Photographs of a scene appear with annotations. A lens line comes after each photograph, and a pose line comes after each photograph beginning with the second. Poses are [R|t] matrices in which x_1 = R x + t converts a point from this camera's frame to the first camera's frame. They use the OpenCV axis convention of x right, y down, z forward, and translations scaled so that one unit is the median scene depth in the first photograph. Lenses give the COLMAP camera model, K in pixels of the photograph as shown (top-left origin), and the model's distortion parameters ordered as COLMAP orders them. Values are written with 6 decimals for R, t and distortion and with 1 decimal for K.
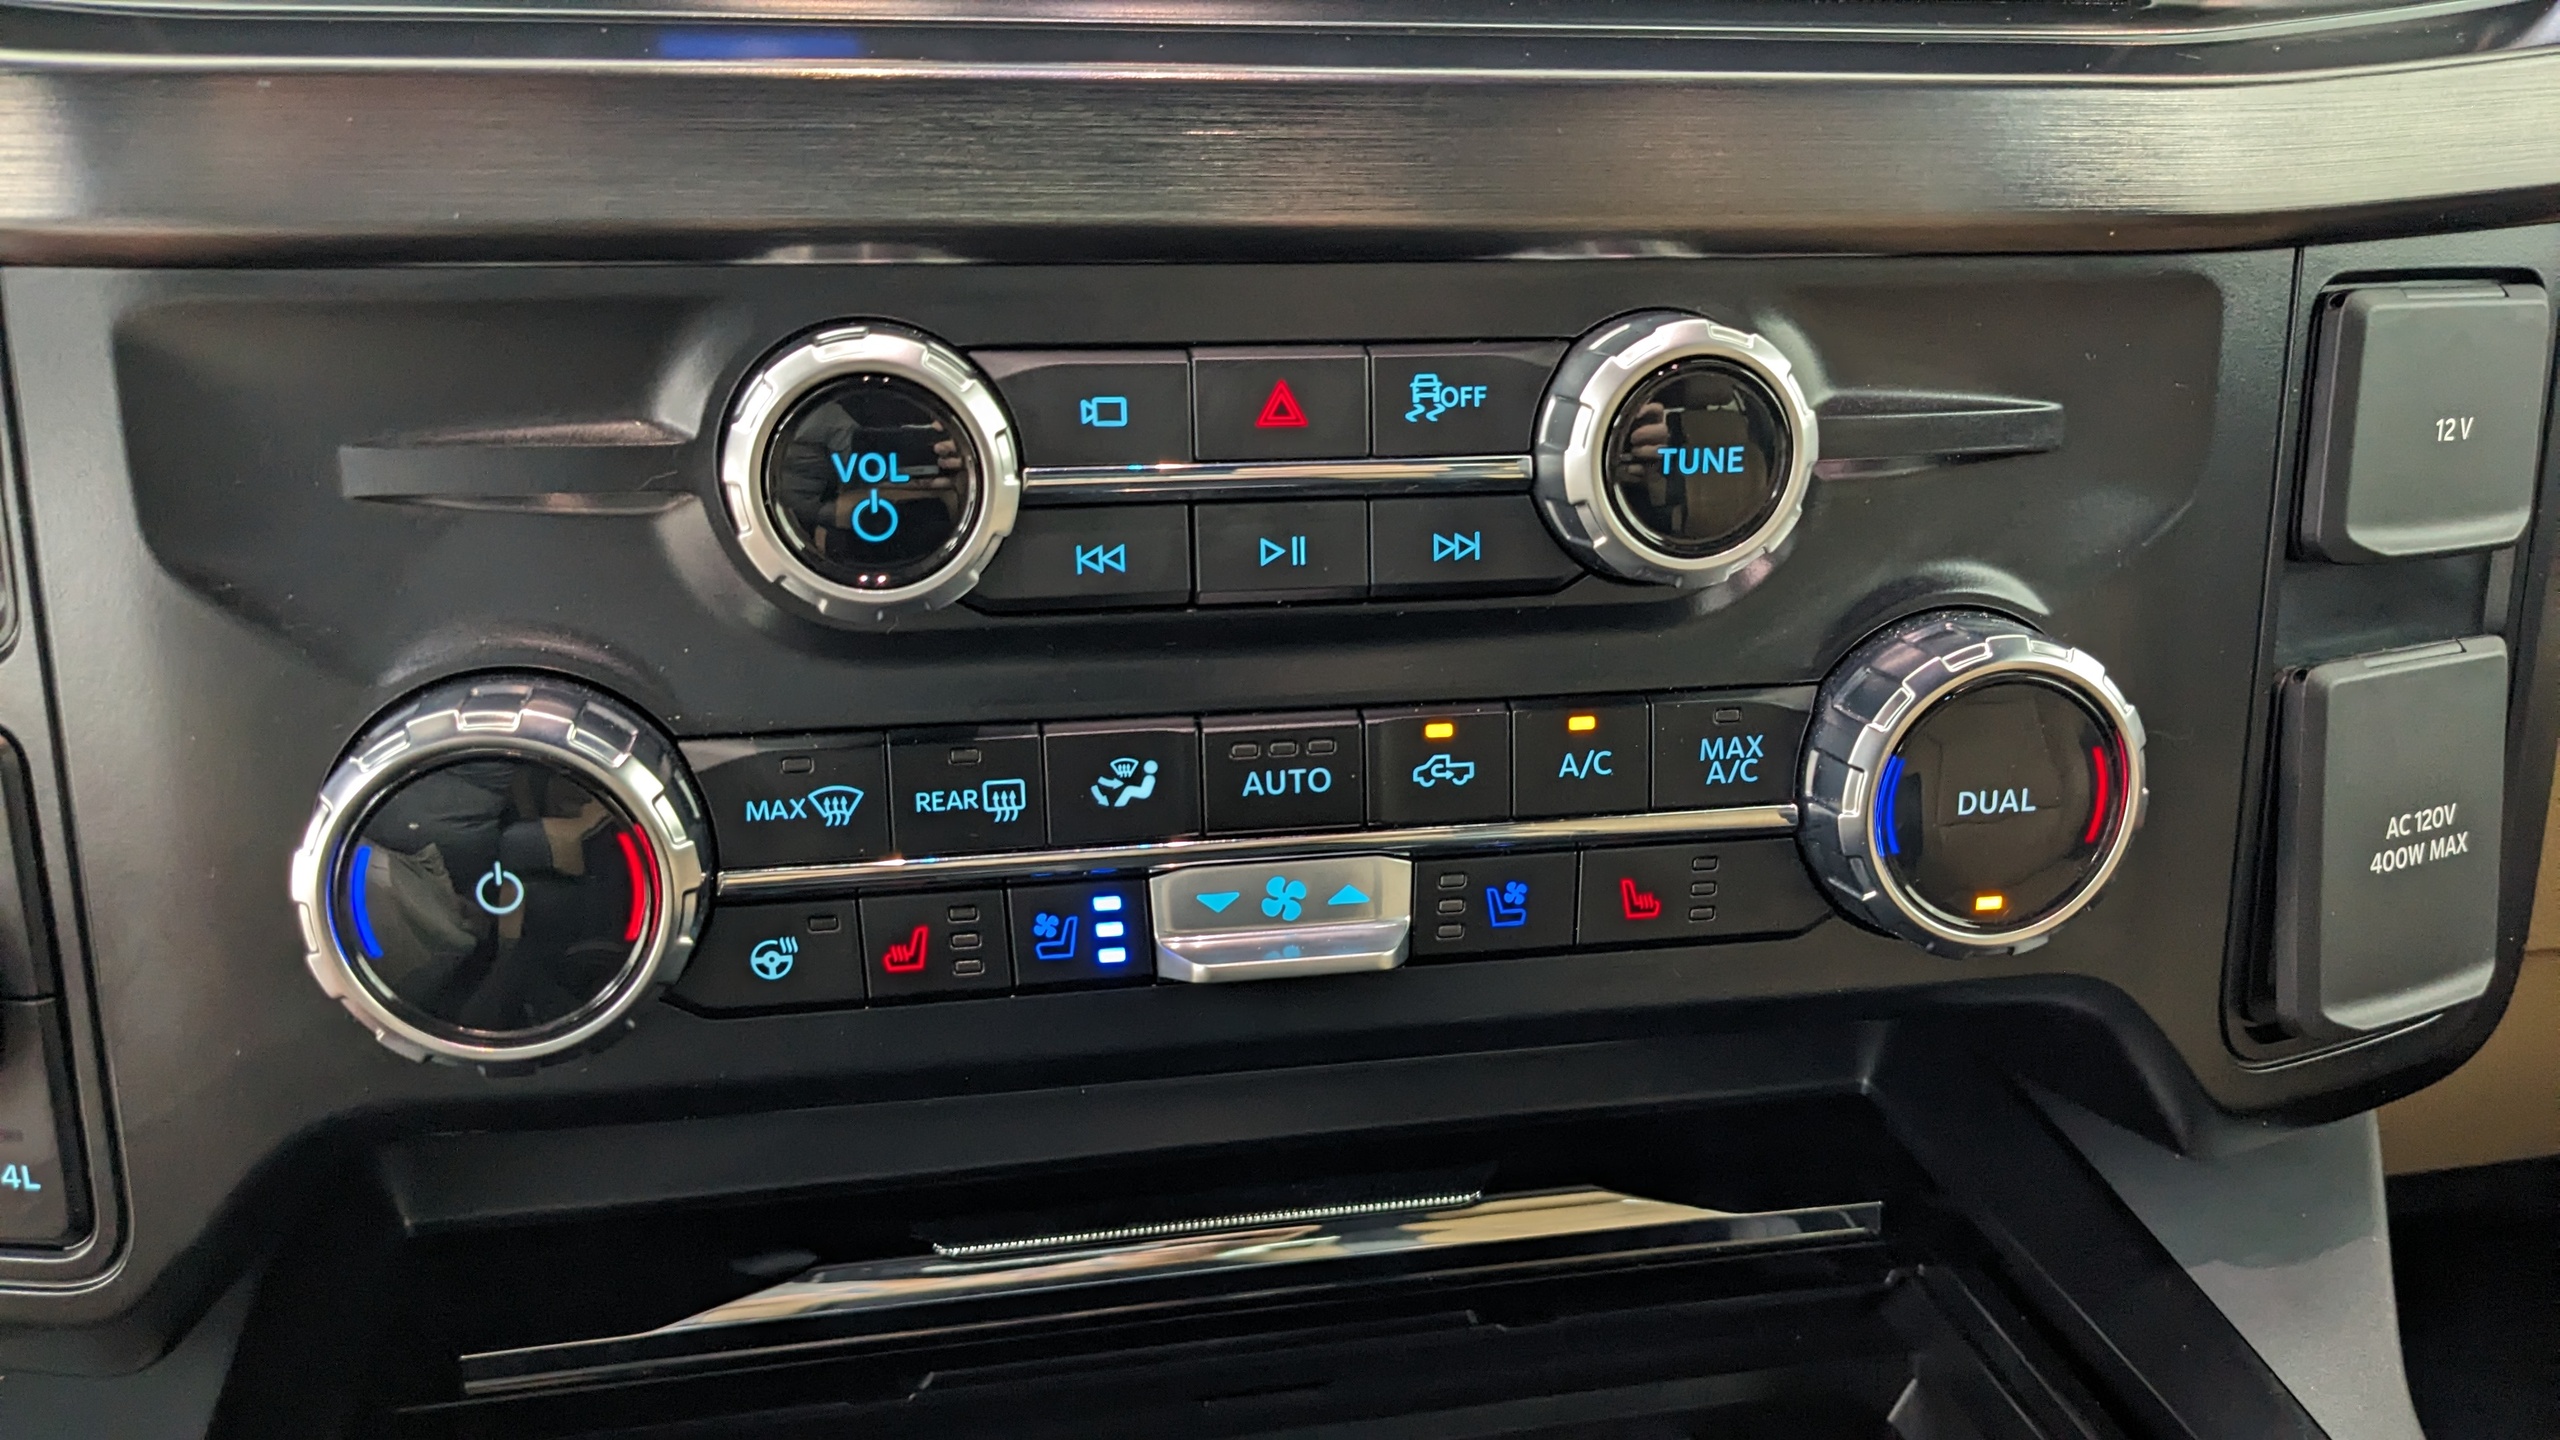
lens RADIAL K [[1992.9, 0, 1273.1], [0, 1992.9, 726.6], [0, 0, 1]] dist [0.005169, -0.021489]
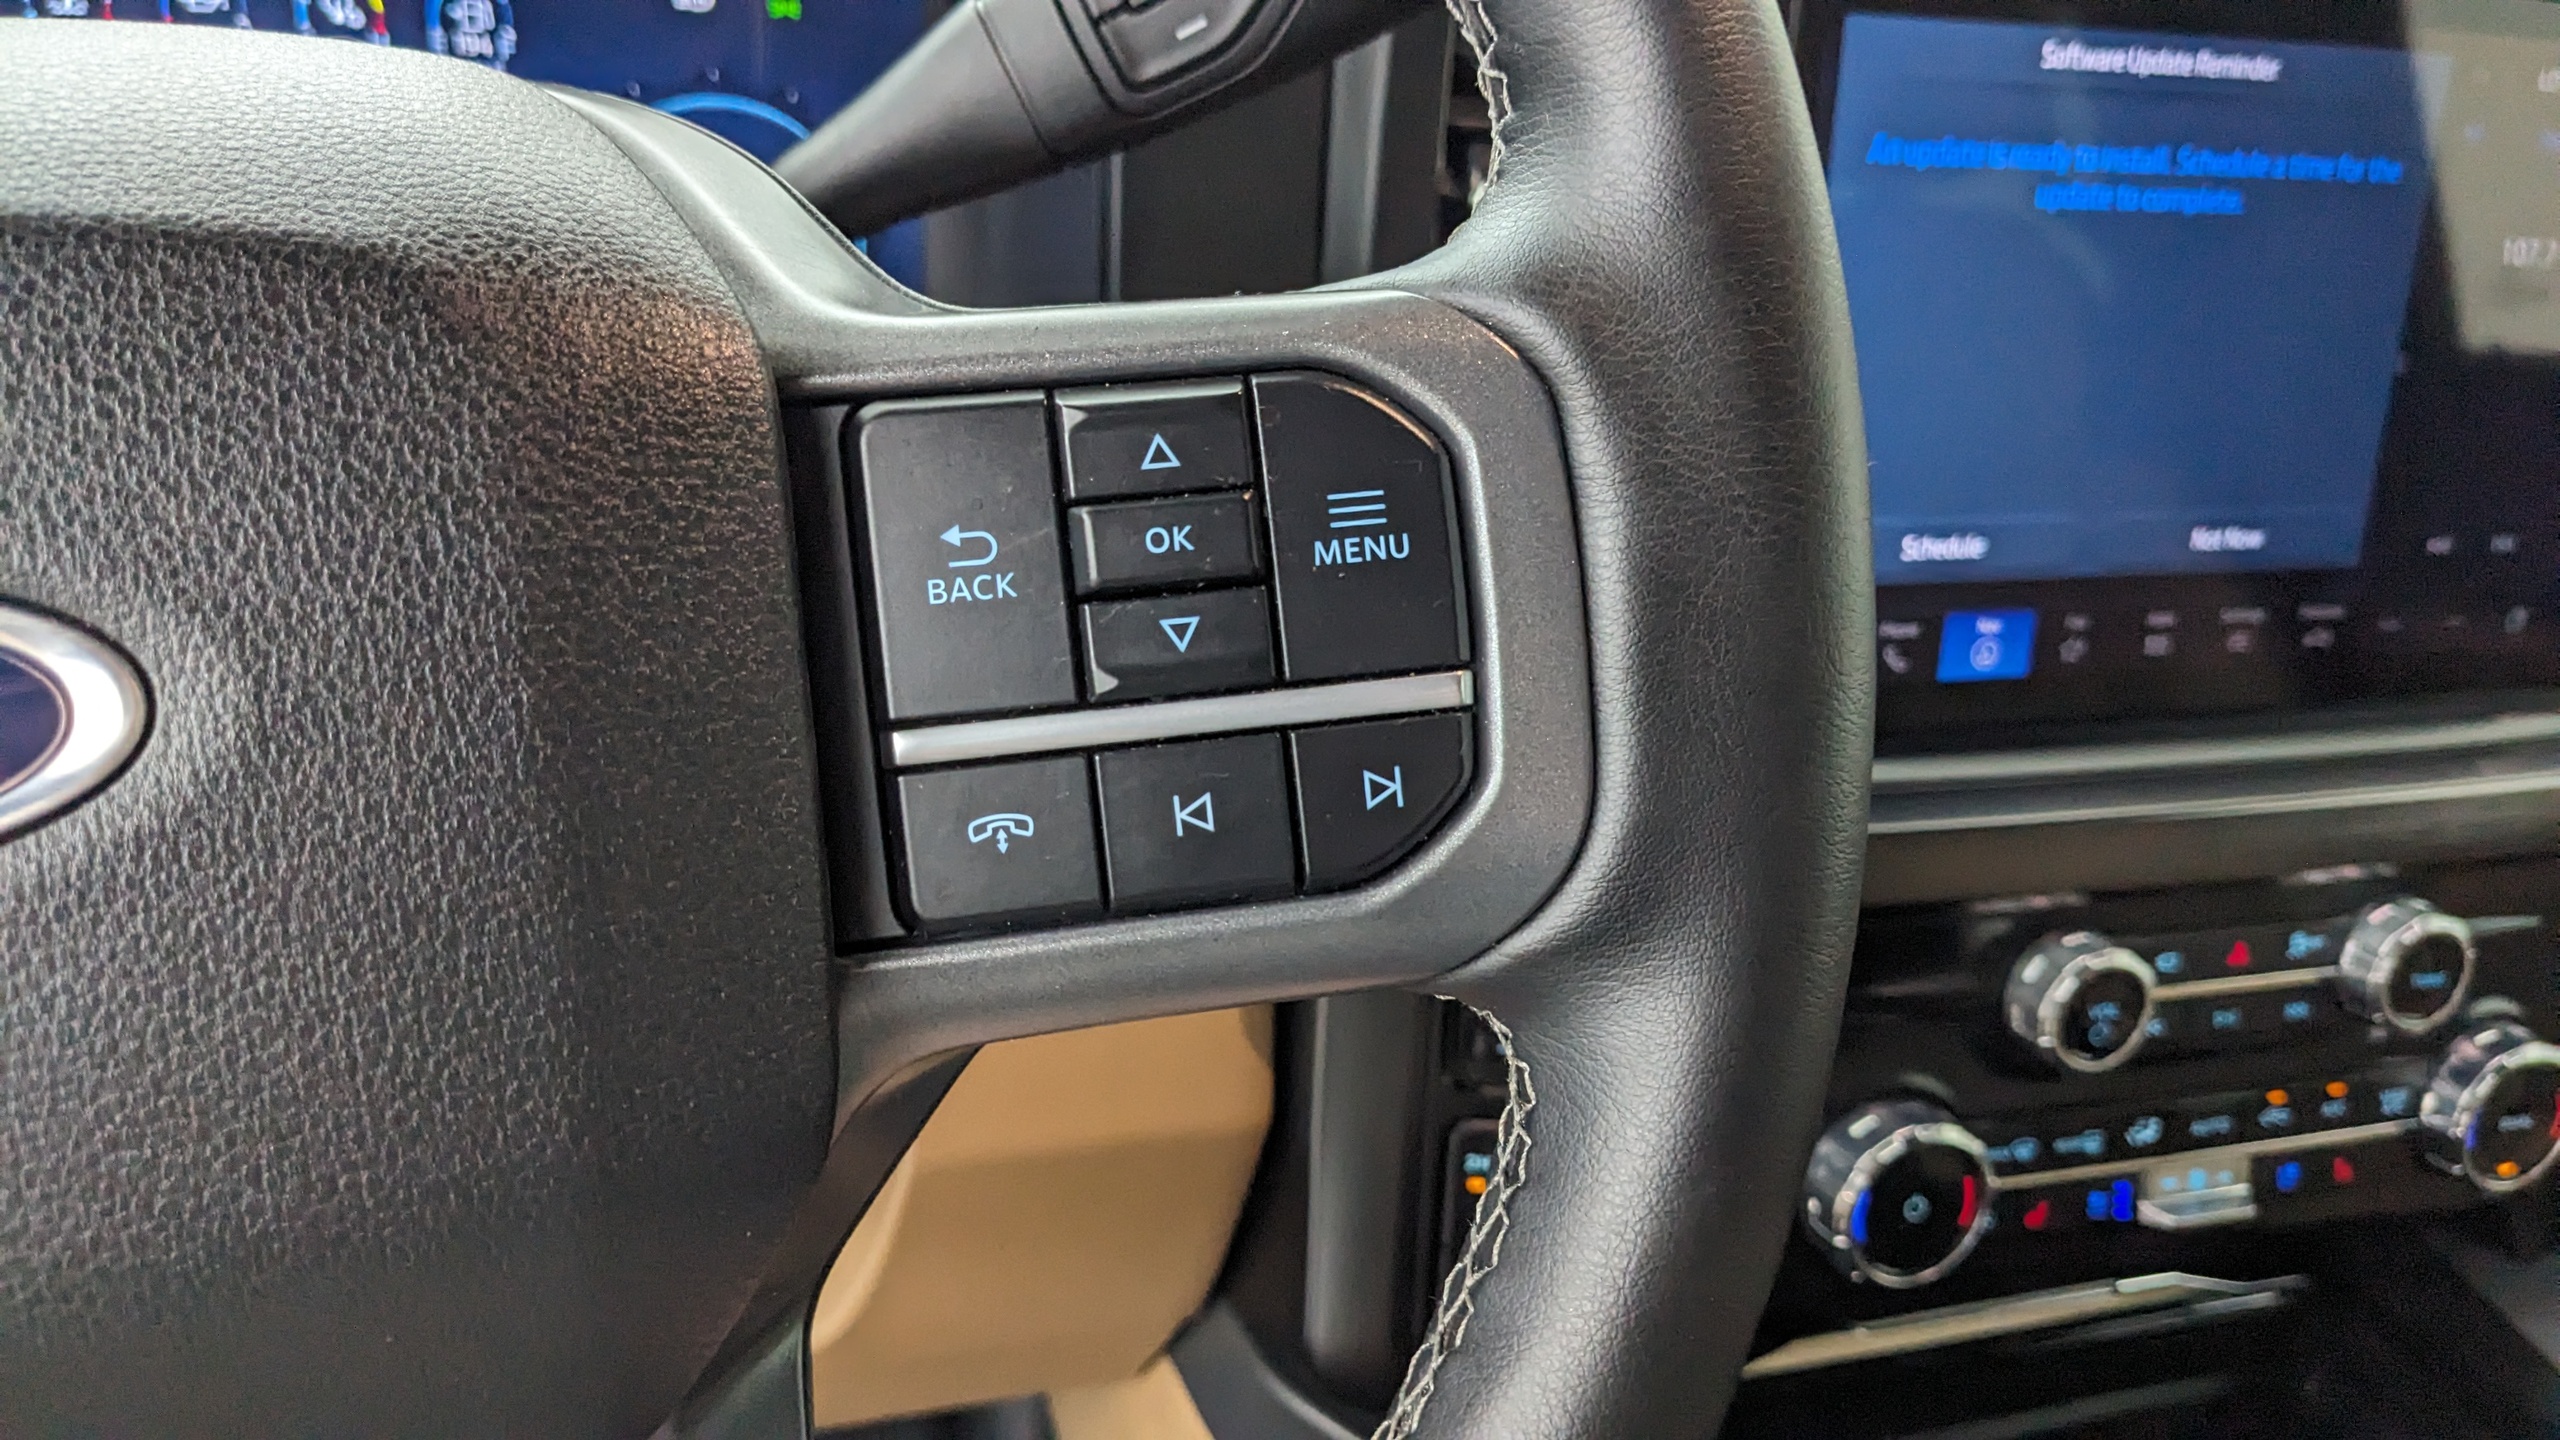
lens RADIAL K [[1992.9, 0, 1281.4], [0, 1992.9, 725.4], [0, 0, 1]] dist [0.005169, -0.021489]
pose [[0.993253, 0.013661, 0.115157, -1.189369], [-0.021659, 0.997416, 0.068494, -0.504396], [-0.113924, -0.070526, 0.990983, -0.876452]]
